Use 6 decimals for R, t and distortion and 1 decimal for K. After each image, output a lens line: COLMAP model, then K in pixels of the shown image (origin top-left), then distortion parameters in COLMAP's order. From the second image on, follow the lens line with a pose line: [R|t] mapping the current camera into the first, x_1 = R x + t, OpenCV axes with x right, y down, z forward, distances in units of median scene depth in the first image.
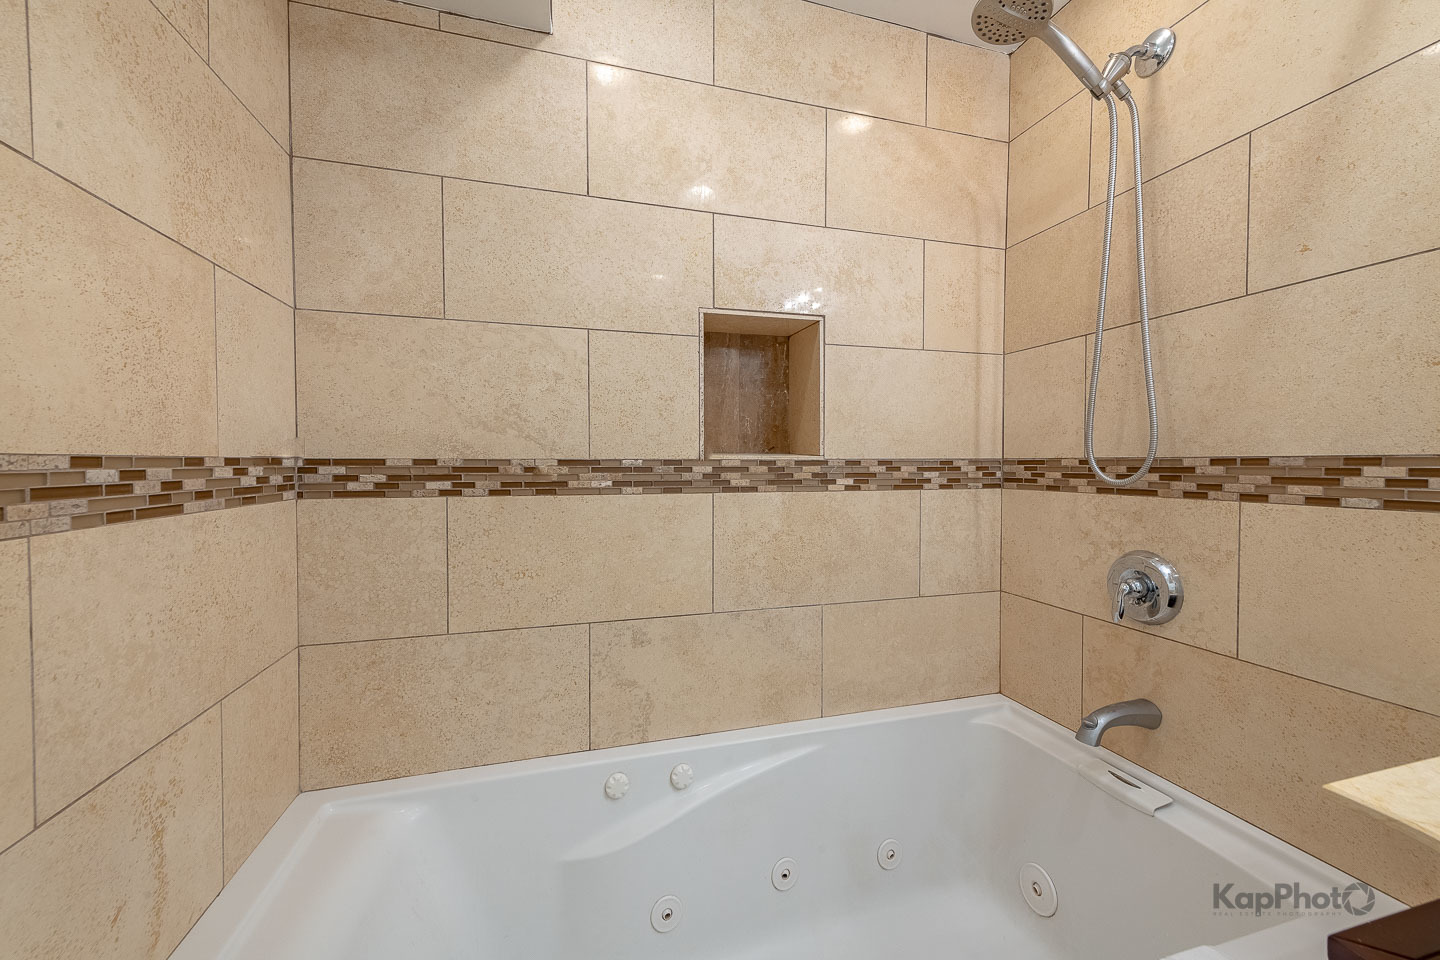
lens RADIAL K [[562.0, 0, 724.6], [0, 562.0, 476.3], [0, 0, 1]] dist [0.010158, -0.002296]
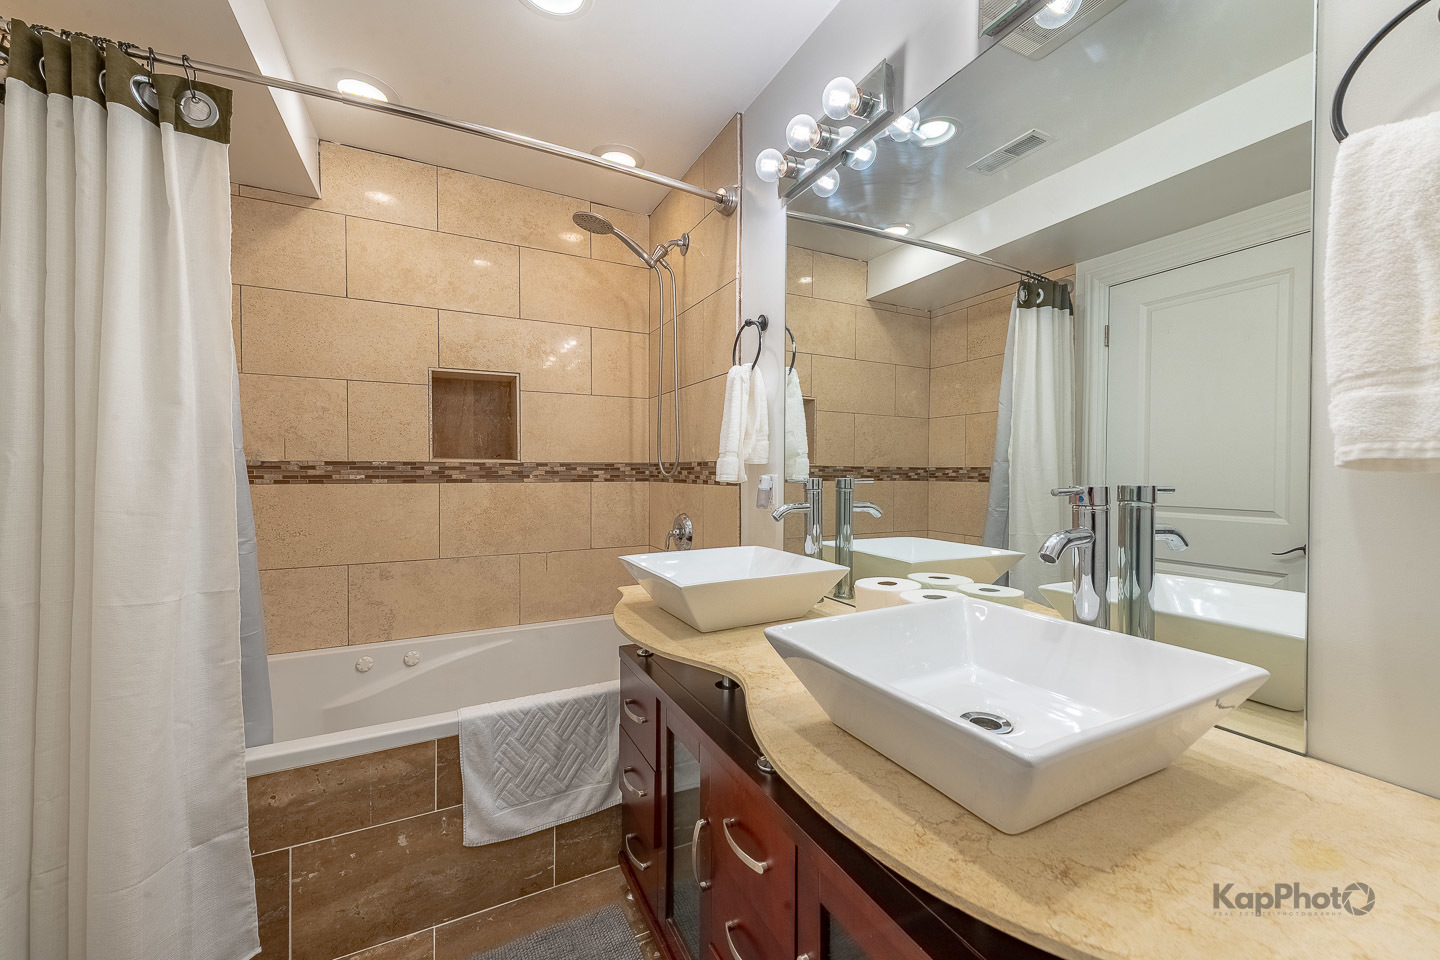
lens RADIAL K [[562.0, 0, 722.8], [0, 562.0, 476.1], [0, 0, 1]] dist [0.010158, -0.002296]
pose [[0.978246, 0.000519, 0.207448, 0.433577], [0.001484, 0.999954, -0.009502, 0.026241], [-0.207444, 0.009603, 0.978200, -0.728352]]
